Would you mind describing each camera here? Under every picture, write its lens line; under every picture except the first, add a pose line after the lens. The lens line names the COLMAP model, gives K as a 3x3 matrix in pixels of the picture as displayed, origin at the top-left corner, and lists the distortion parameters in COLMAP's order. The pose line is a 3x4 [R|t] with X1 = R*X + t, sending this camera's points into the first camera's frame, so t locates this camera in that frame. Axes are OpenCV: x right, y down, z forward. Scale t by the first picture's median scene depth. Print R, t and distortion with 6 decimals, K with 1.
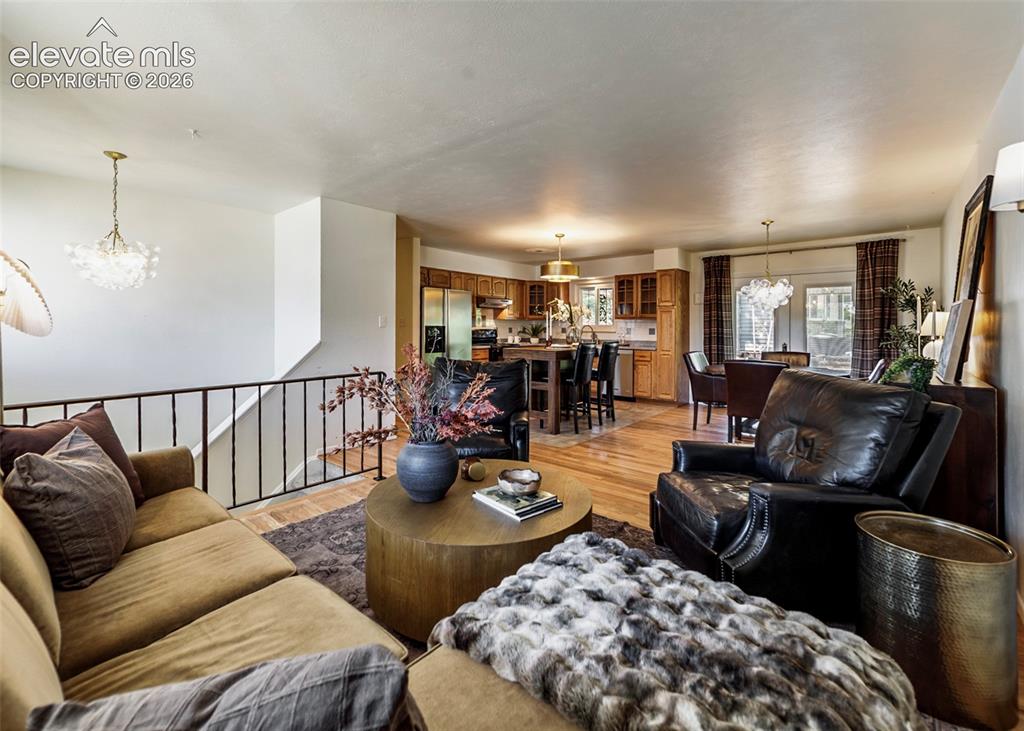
lens RADIAL K [[448.6, 0, 509.5], [0, 448.6, 327.0], [0, 0, 1]] dist [-0.001517, -0.000951]
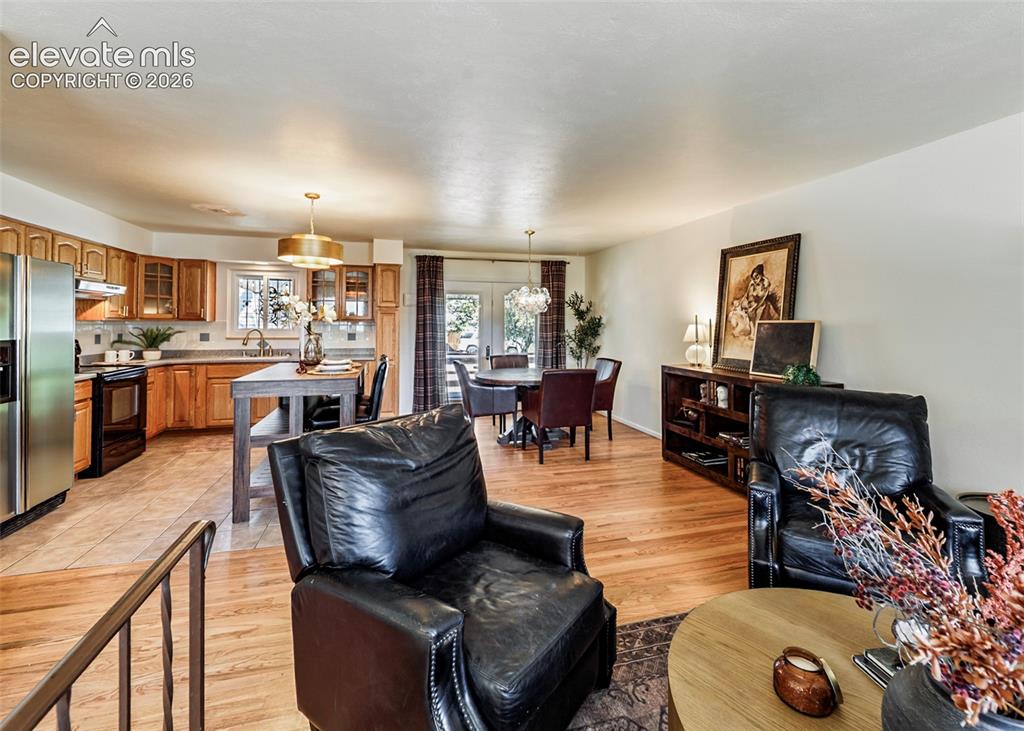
lens RADIAL K [[448.6, 0, 509.5], [0, 448.6, 327.0], [0, 0, 1]] dist [-0.001517, -0.000951]
pose [[0.561113, -0.006976, 0.827710, -0.218594], [-0.001480, 0.999954, 0.009431, -0.017874], [-0.827738, -0.006517, 0.561077, 0.334825]]
